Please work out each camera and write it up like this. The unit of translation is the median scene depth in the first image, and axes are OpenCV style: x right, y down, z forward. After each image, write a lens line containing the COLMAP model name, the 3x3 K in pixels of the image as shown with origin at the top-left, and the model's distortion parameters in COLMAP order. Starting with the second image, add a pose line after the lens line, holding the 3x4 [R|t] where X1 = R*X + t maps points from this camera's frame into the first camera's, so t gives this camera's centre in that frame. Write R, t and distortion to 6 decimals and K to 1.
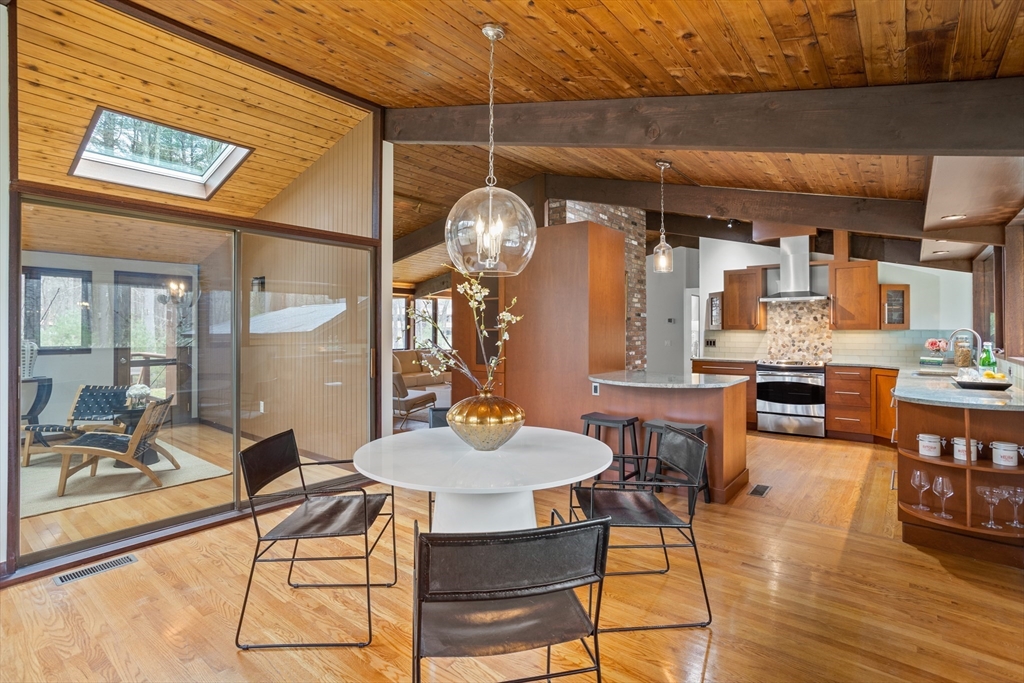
lens RADIAL K [[498.9, 0, 507.9], [0, 498.9, 331.9], [0, 0, 1]] dist [-0.059362, 0.039375]
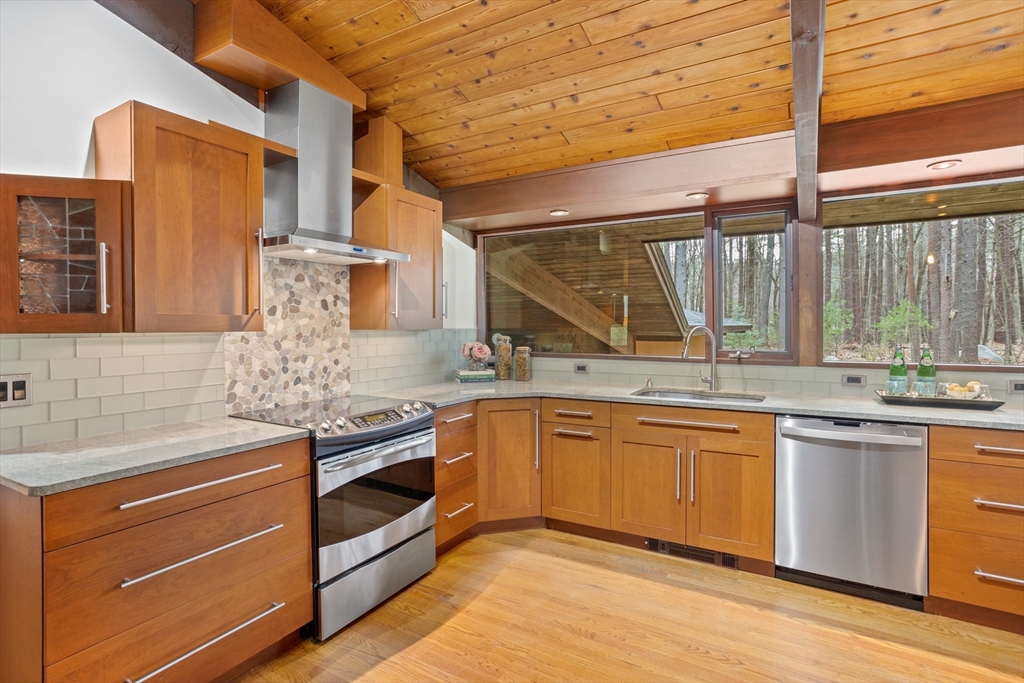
lens RADIAL K [[498.9, 0, 507.9], [0, 498.9, 331.9], [0, 0, 1]] dist [-0.059362, 0.039375]
pose [[-0.163268, -0.014212, 0.986479, 0.167501], [0.000927, 0.999894, 0.014559, -0.009007], [-0.986581, 0.003291, -0.163238, 0.902431]]
